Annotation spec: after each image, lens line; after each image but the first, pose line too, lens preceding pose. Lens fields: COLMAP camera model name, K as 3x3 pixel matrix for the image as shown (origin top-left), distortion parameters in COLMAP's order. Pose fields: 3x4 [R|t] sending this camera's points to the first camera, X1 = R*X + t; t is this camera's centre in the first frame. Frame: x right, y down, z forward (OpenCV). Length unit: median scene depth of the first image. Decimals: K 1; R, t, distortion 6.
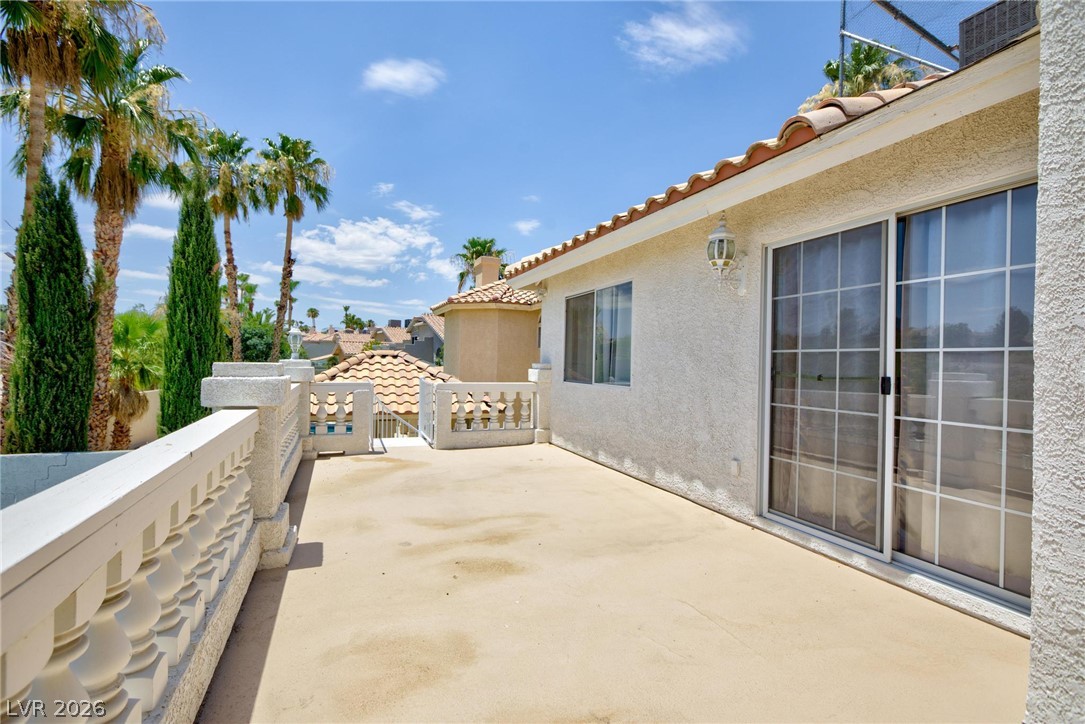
lens RADIAL K [[516.7, 0, 527.4], [0, 516.7, 364.5], [0, 0, 1]] dist [0.000000, 0.000472]
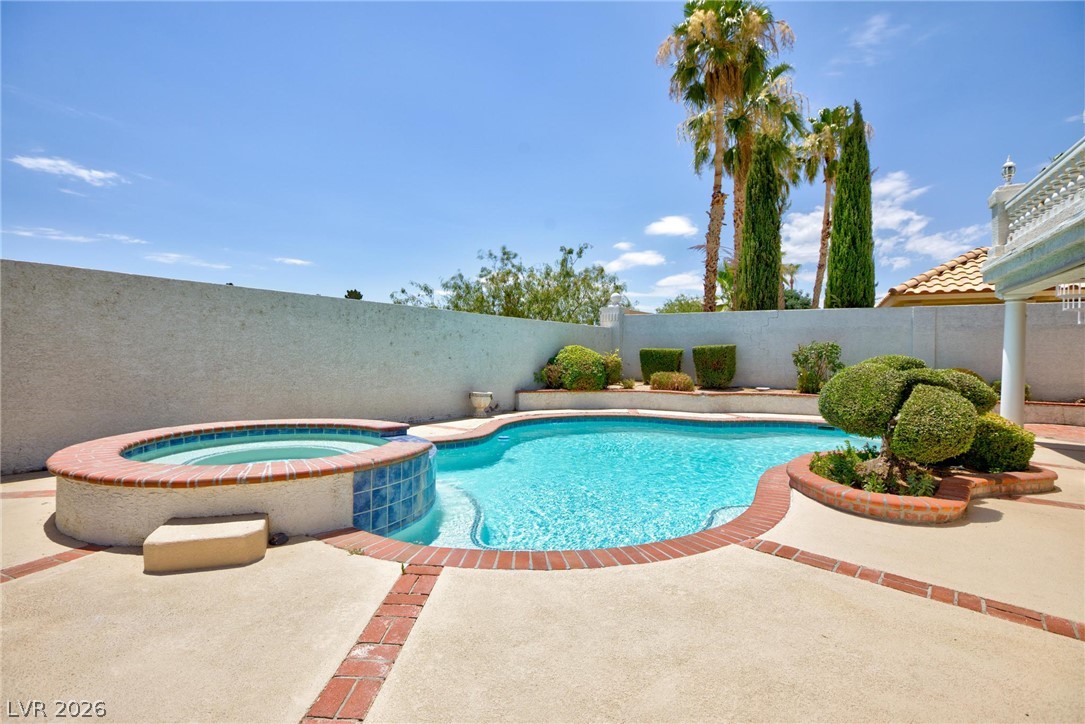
lens RADIAL K [[505.6, 0, 535.3], [0, 505.6, 361.7], [0, 0, 1]] dist [0.003704, 0.000344]
pose [[0.662390, -0.013287, -0.749042, -0.212527], [0.005588, 0.999903, -0.012796, 0.317626], [0.749139, 0.004291, 0.662399, -0.525768]]
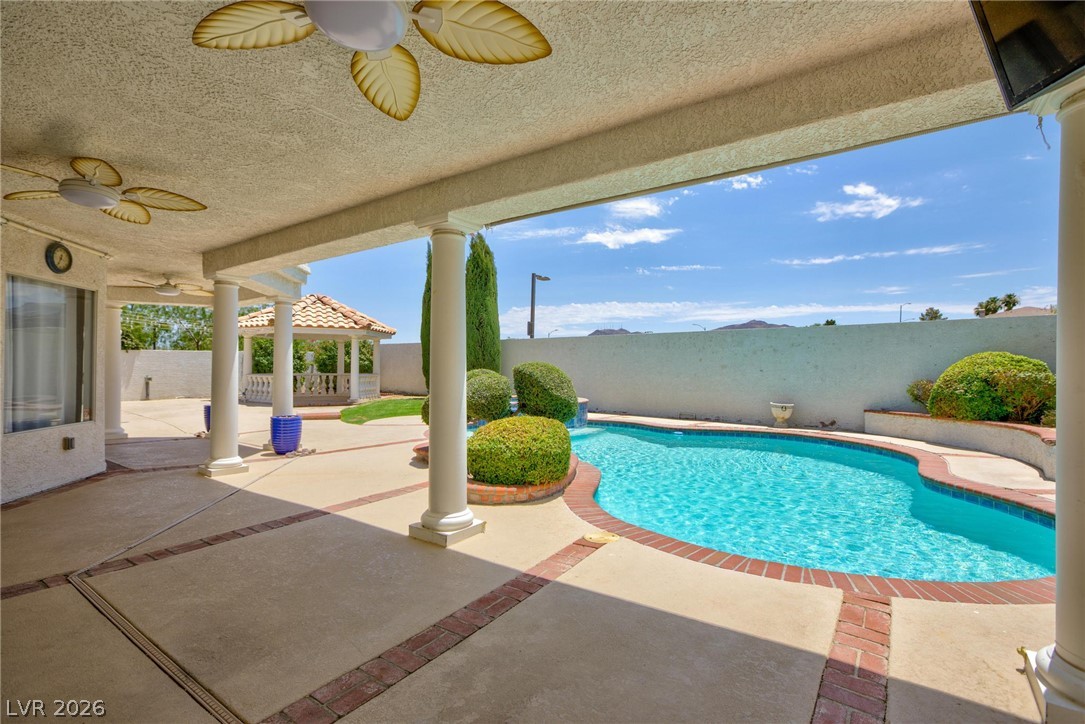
lens RADIAL K [[503.3, 0, 540.9], [0, 503.3, 359.0], [0, 0, 1]] dist [-0.008376, -0.000003]
pose [[-0.818018, -0.038562, -0.573898, -0.010790], [-0.027013, 0.999225, -0.028638, 0.316379], [0.574558, -0.007923, -0.818426, 0.745282]]
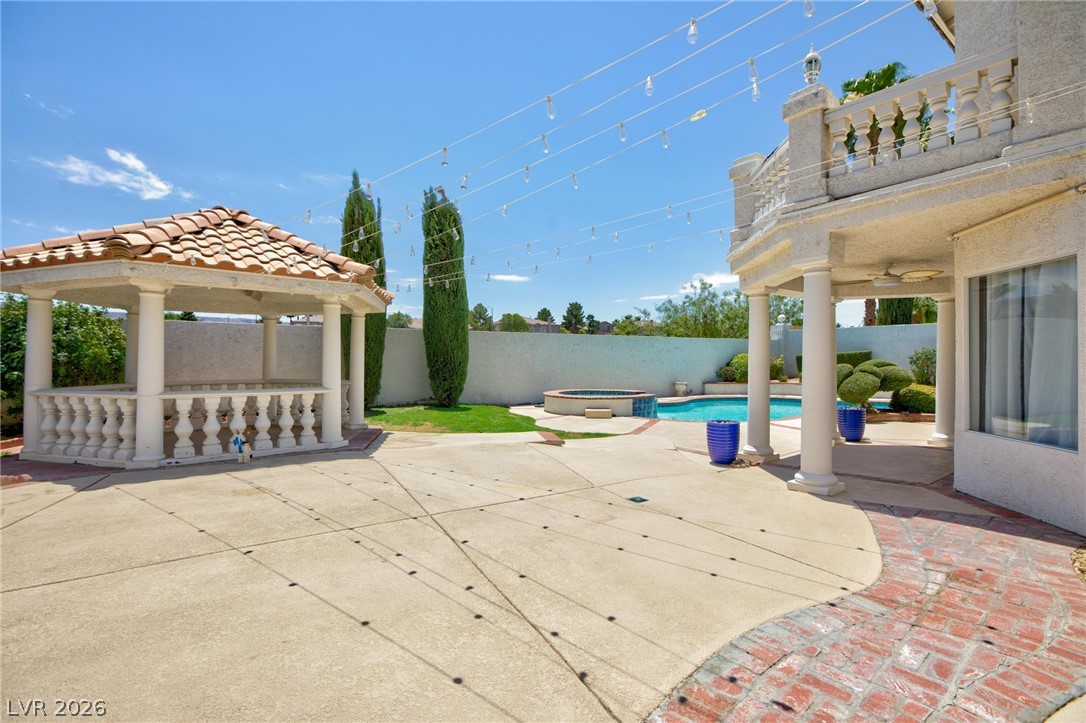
lens RADIAL K [[520.5, 0, 560.7], [0, 520.5, 363.4], [0, 0, 1]] dist [-0.001234, -0.000303]
pose [[0.354120, -0.026043, -0.934837, 0.579556], [0.013174, 0.999652, -0.022859, 0.336098], [0.935107, -0.004221, 0.354340, -1.015119]]
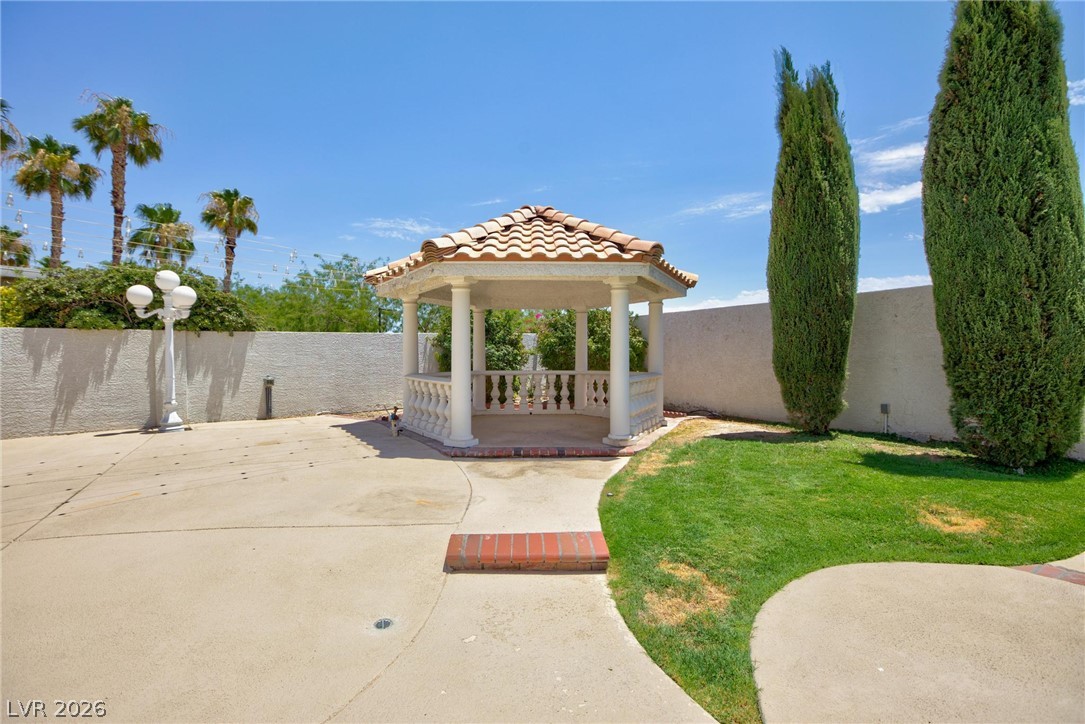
lens RADIAL K [[503.3, 0, 540.9], [0, 503.3, 359.0], [0, 0, 1]] dist [-0.008376, -0.000003]
pose [[-0.984626, -0.022413, -0.173233, -0.247578], [-0.023256, 0.999726, 0.002834, 0.311789], [0.173122, 0.006819, -0.984877, -0.349790]]
